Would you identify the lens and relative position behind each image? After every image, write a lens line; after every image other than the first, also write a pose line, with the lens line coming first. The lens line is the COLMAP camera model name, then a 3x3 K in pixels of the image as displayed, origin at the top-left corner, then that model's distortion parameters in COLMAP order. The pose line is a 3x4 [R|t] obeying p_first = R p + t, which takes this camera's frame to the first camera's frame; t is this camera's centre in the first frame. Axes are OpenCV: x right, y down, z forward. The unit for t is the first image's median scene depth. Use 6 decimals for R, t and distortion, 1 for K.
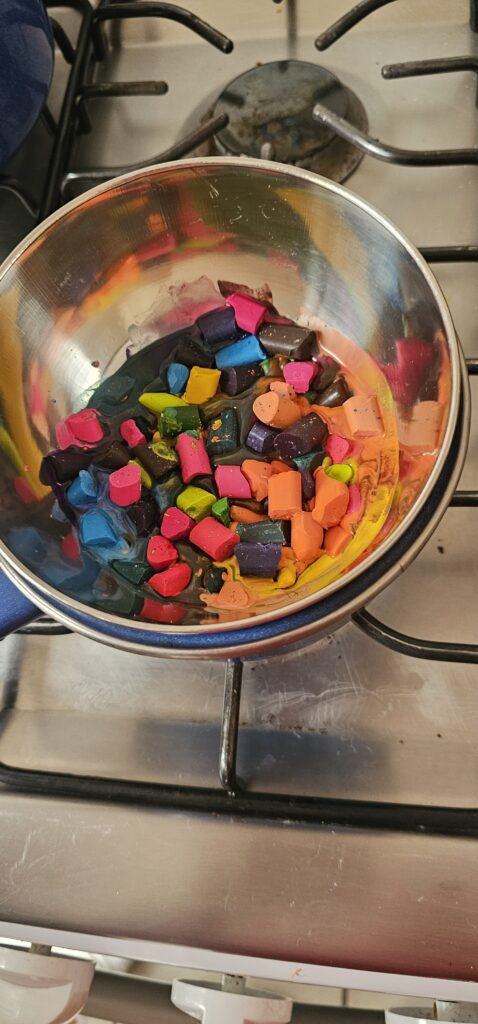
lens RADIAL K [[748.8, 0, 233.4], [0, 748.8, 511.8], [0, 0, 1]] dist [-0.014578, -0.021825]
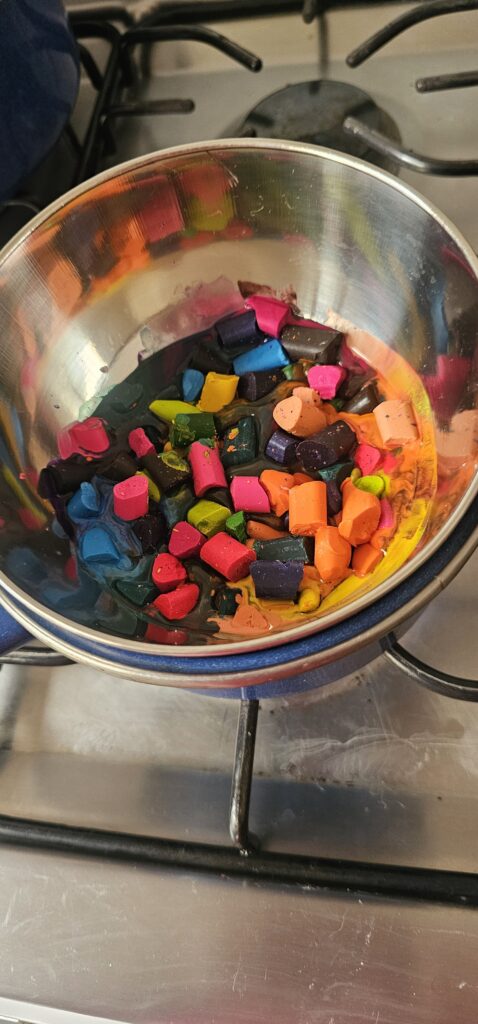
lens RADIAL K [[748.8, 0, 236.4], [0, 748.8, 514.9], [0, 0, 1]] dist [-0.014578, -0.021825]
pose [[0.999154, 0.013885, -0.038699, 0.016731], [-0.016548, 0.997453, -0.069380, 0.042533], [0.037638, 0.069961, 0.996839, 0.098821]]
